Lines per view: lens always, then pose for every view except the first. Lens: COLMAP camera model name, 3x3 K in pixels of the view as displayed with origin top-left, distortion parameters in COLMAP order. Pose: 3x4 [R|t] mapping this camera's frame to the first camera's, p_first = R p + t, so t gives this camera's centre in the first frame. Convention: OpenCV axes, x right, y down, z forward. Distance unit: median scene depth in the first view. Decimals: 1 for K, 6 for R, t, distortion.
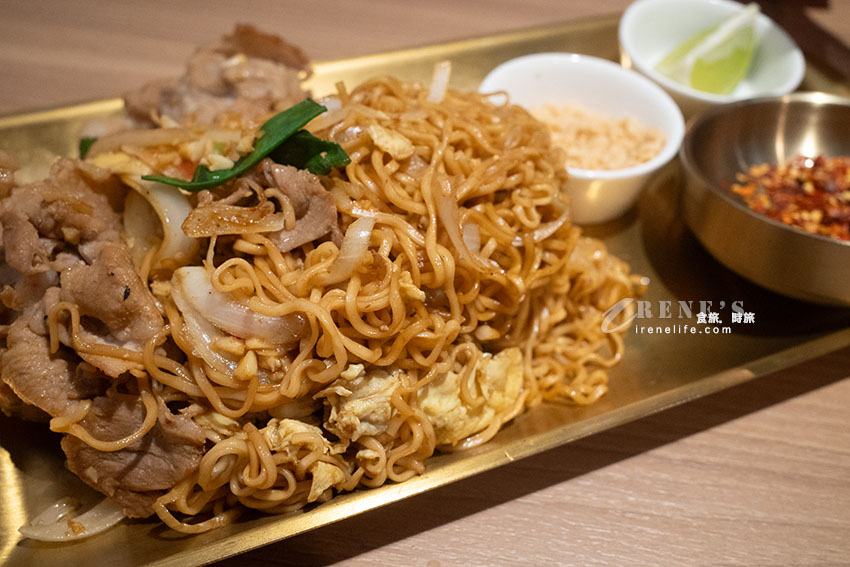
lens RADIAL K [[947.4, 0, 424.4], [0, 947.4, 282.6], [0, 0, 1]] dist [-0.046707, 0.000000]
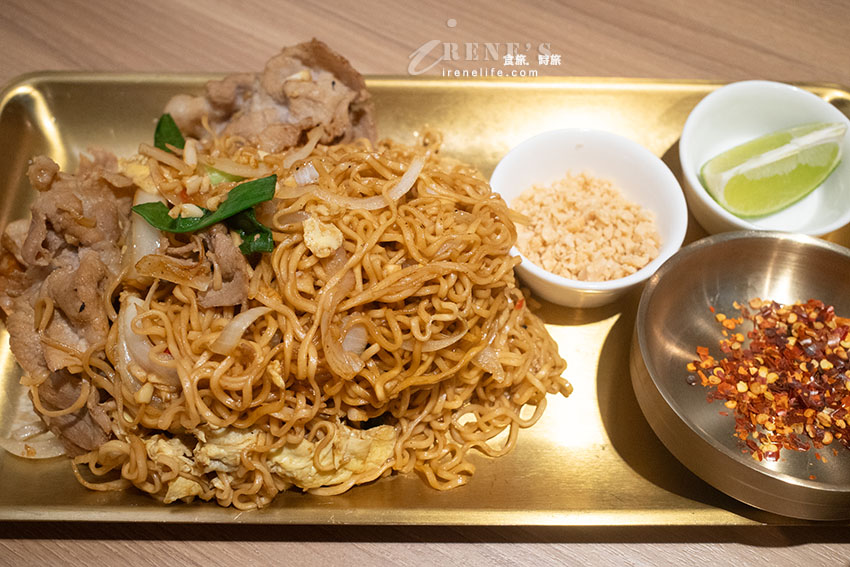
lens RADIAL K [[947.4, 0, 424.3], [0, 947.4, 284.5], [0, 0, 1]] dist [-0.046707, 0.000000]
pose [[0.912023, 0.311183, -0.267168, 0.428075], [-0.248695, 0.937583, 0.243082, -0.426679], [0.326135, -0.155253, 0.932487, -0.053657]]
